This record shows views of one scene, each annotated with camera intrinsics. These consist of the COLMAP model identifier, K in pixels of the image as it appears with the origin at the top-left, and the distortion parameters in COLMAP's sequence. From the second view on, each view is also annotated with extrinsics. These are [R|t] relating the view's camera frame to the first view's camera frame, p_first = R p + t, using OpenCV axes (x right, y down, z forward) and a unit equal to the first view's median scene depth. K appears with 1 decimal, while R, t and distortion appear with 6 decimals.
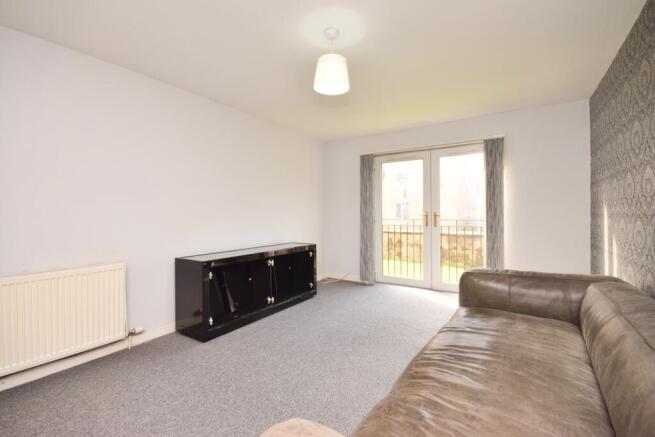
lens RADIAL K [[283.4, 0, 325.5], [0, 283.4, 212.5], [0, 0, 1]] dist [0.003015, 0.000006]
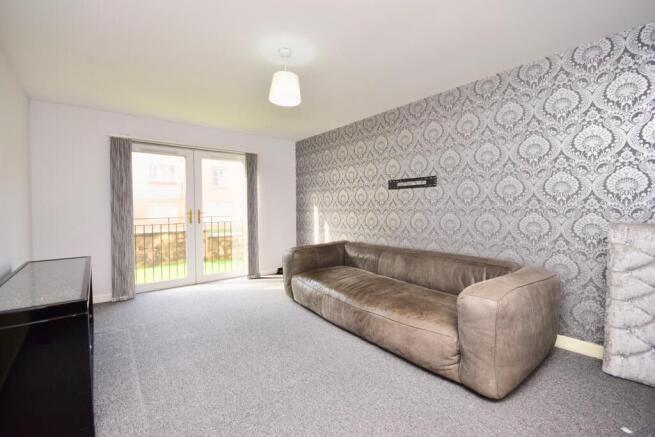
lens RADIAL K [[283.4, 0, 323.9], [0, 283.4, 214.3], [0, 0, 1]] dist [0.003015, 0.000006]
pose [[0.328619, -0.019652, 0.944258, -0.450671], [0.006946, 0.999807, 0.018391, -0.000932], [-0.944437, 0.000515, 0.328692, 0.212009]]
